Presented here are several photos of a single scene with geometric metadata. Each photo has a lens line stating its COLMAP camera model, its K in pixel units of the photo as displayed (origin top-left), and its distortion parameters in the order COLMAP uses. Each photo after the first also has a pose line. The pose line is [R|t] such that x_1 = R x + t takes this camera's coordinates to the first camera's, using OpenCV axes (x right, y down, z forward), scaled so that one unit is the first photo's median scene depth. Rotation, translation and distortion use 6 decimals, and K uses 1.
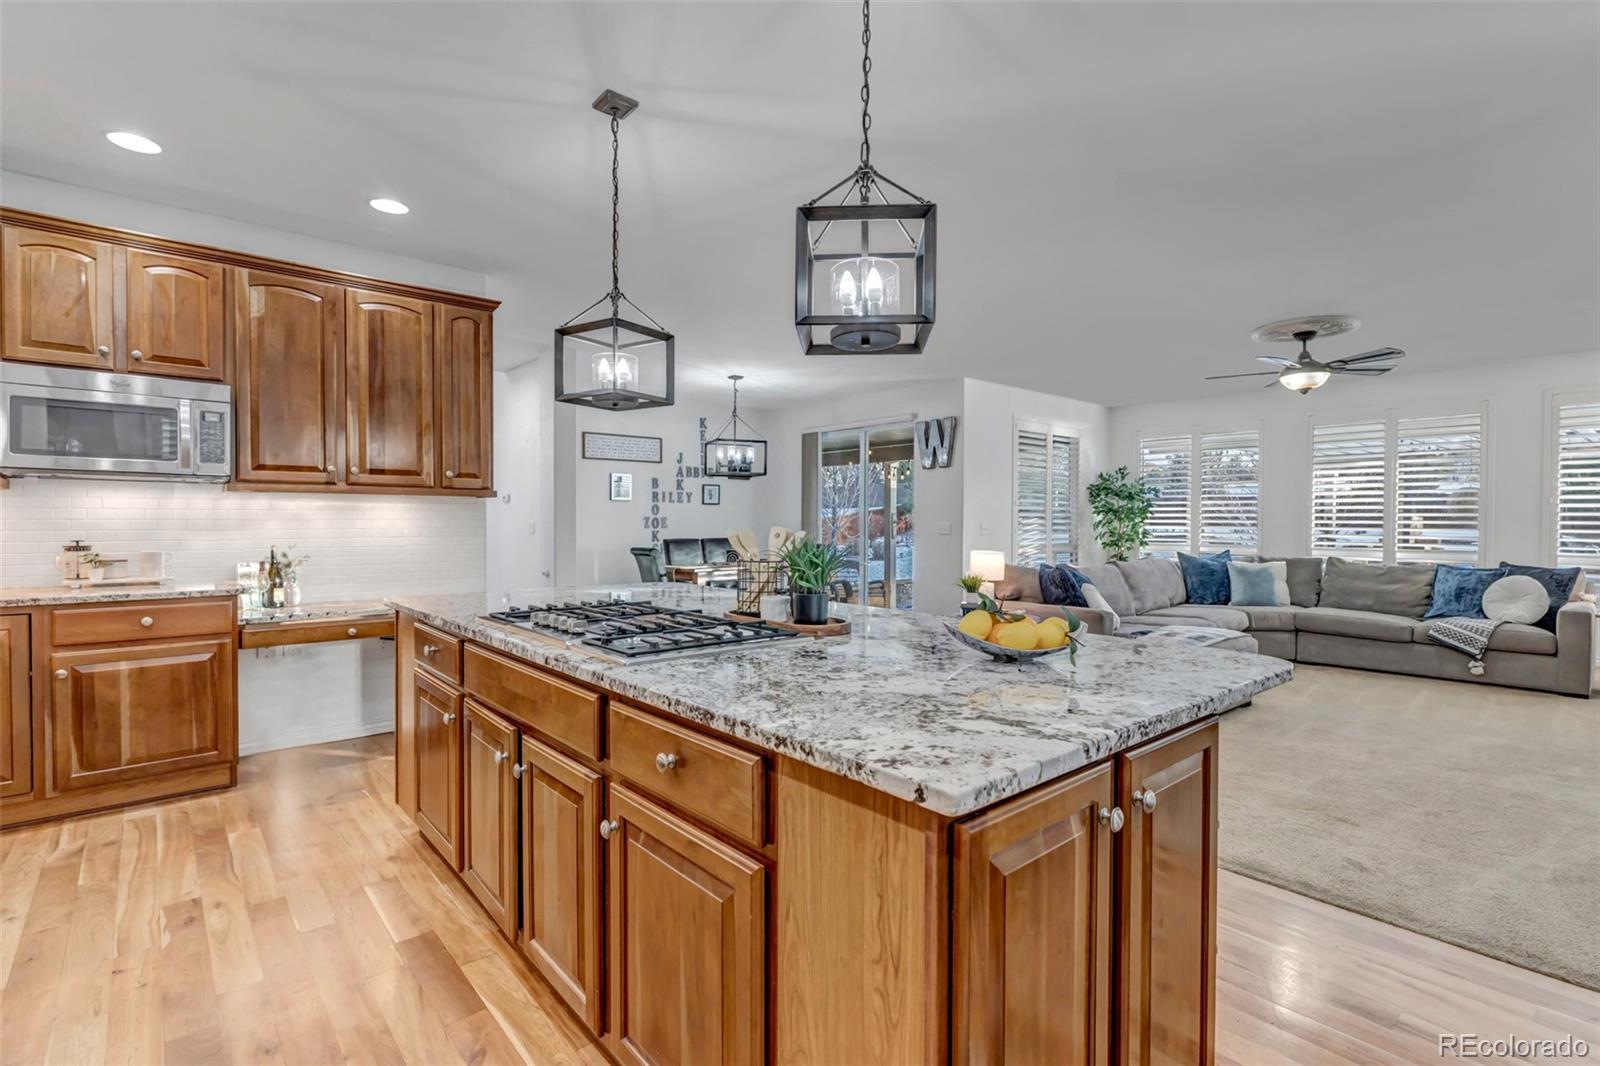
lens RADIAL K [[751.3, 0, 796.8], [0, 751.3, 530.6], [0, 0, 1]] dist [0.000712, 0.001101]
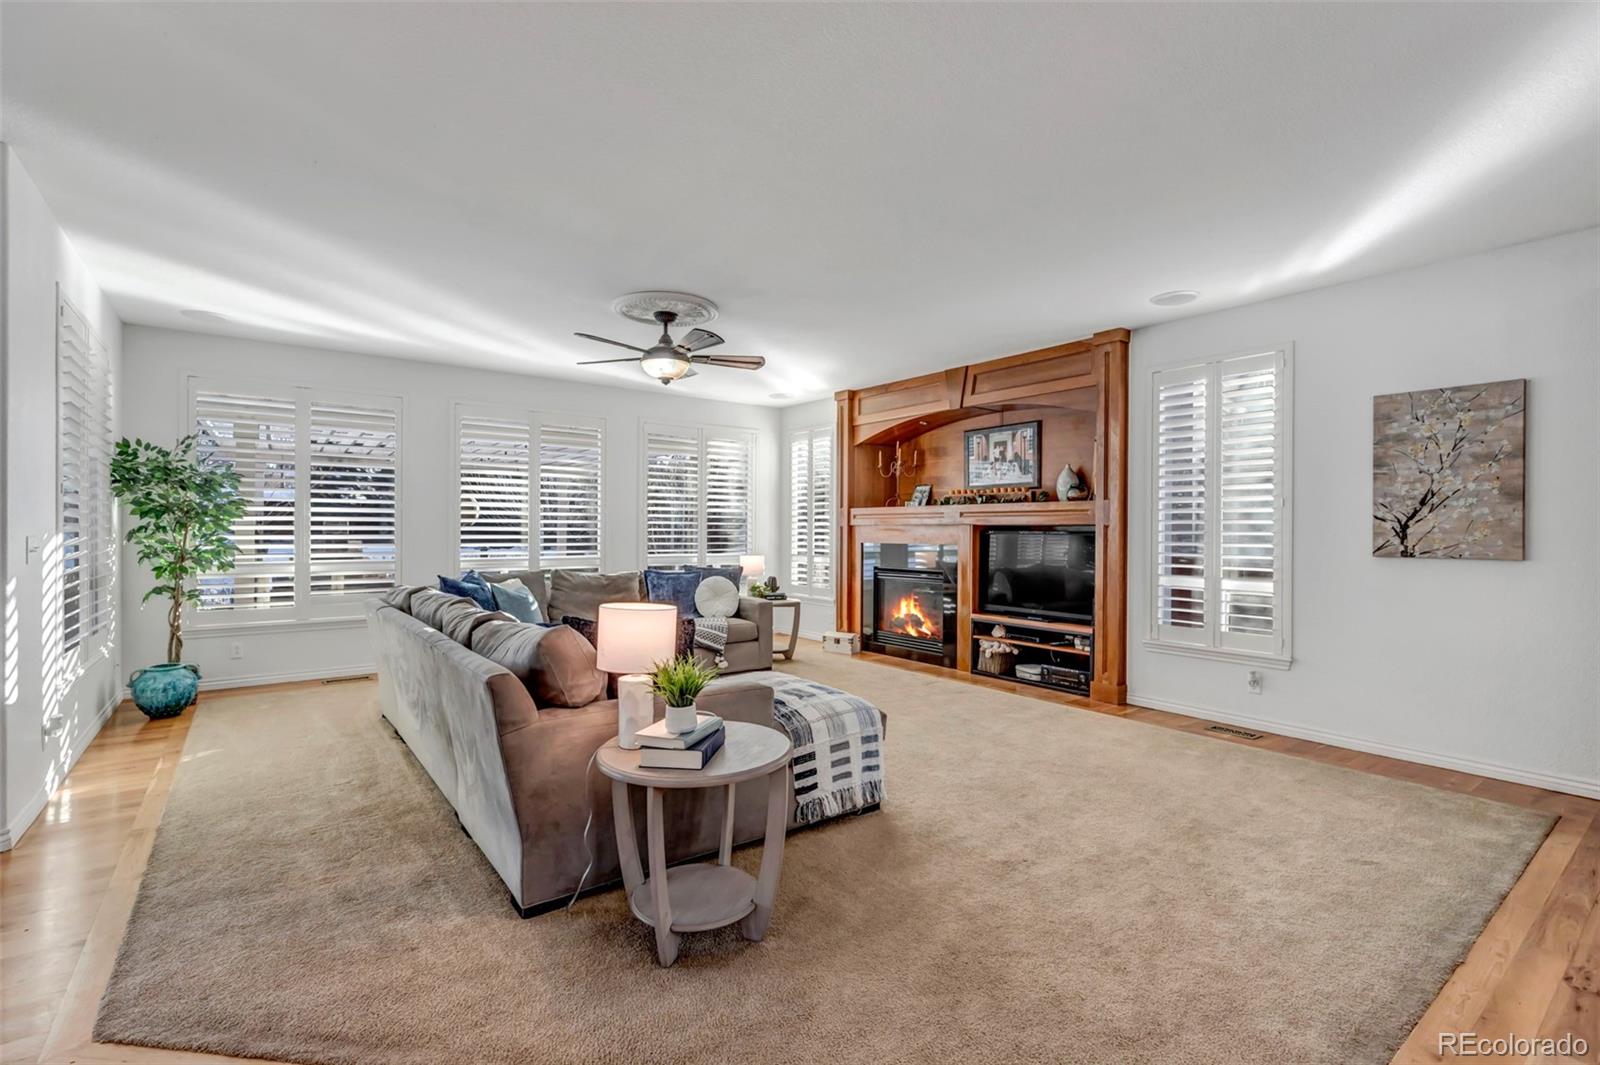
lens RADIAL K [[727.9, 0, 800.0], [0, 727.9, 532.5], [0, 0, 1]] dist [0.001739, 0.000195]
pose [[0.067460, -0.010275, 0.997669, -0.138161], [0.007181, 0.999926, 0.009813, -0.016286], [-0.997696, 0.006503, 0.067528, 0.709088]]
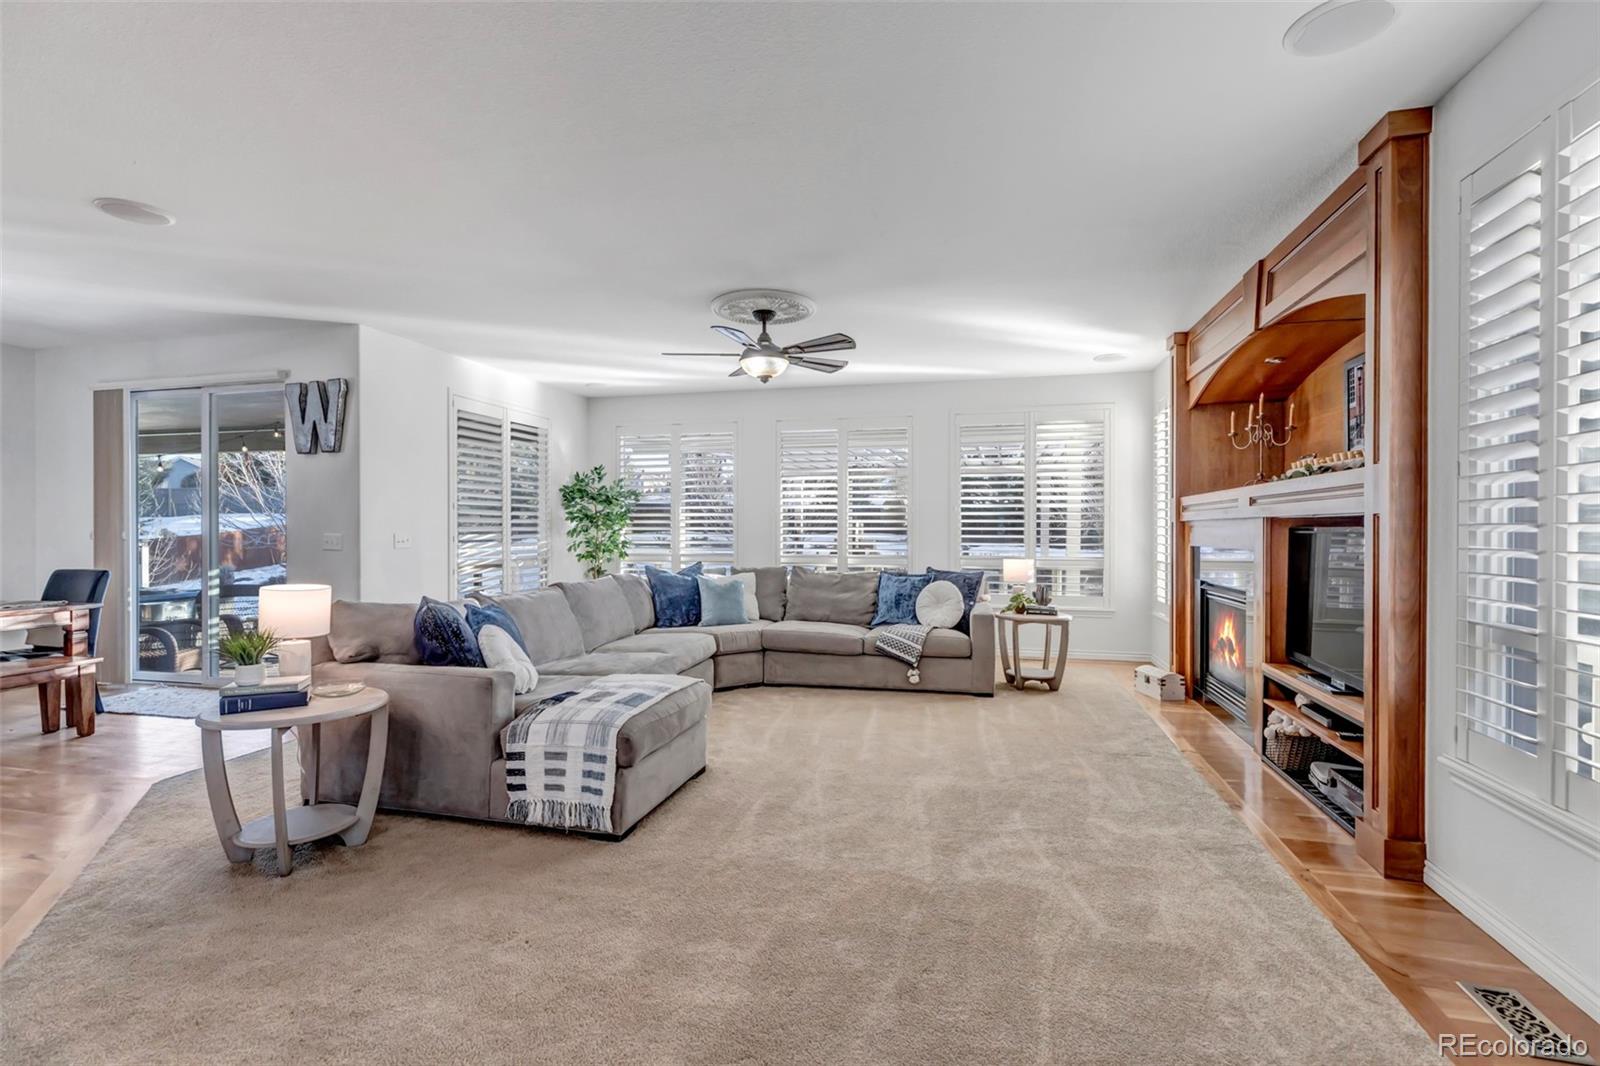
lens RADIAL K [[727.9, 0, 800.0], [0, 727.9, 533.0], [0, 0, 1]] dist [0.001739, 0.000195]
pose [[0.818441, -0.009123, 0.574518, 0.202808], [0.011738, 0.999931, -0.000843, -0.006436], [-0.574470, 0.007433, 0.818492, 0.262569]]
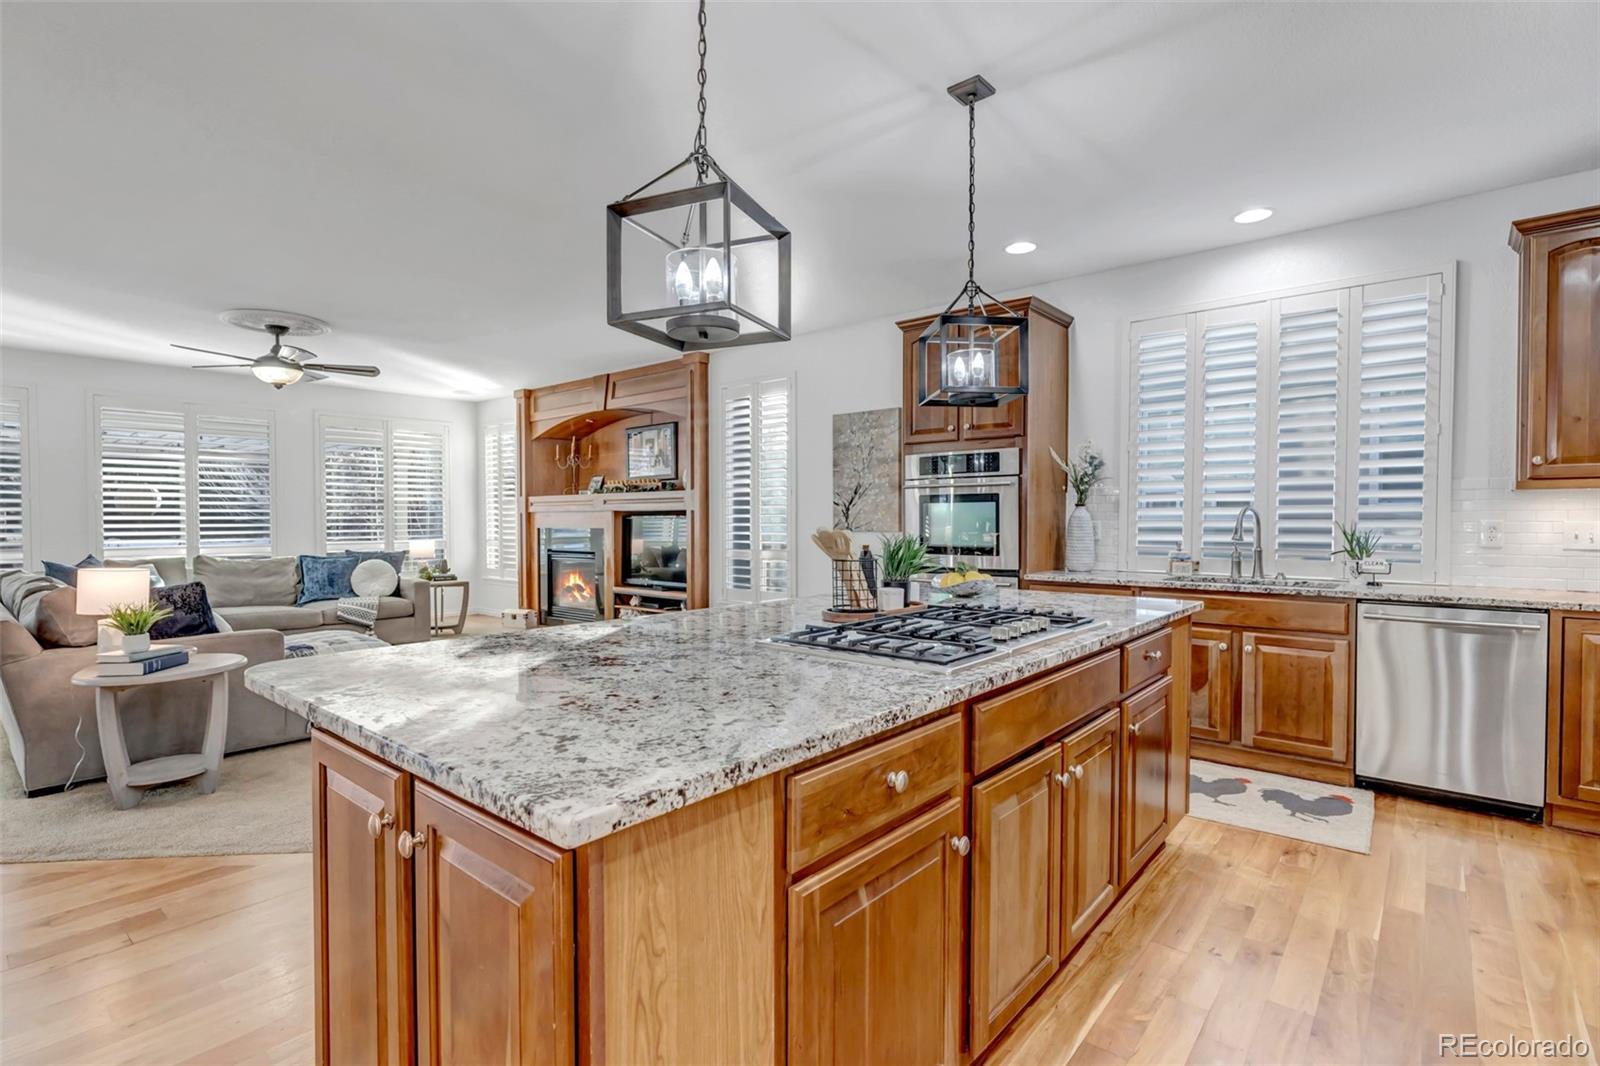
lens RADIAL K [[756.2, 0, 800.0], [0, 756.2, 533.0], [0, 0, 1]] dist [-0.003552, -0.000126]
pose [[-0.150718, -0.026410, 0.988224, -0.368401], [0.014993, 0.999467, 0.028997, -0.010268], [-0.988463, 0.019187, -0.150242, 0.426730]]
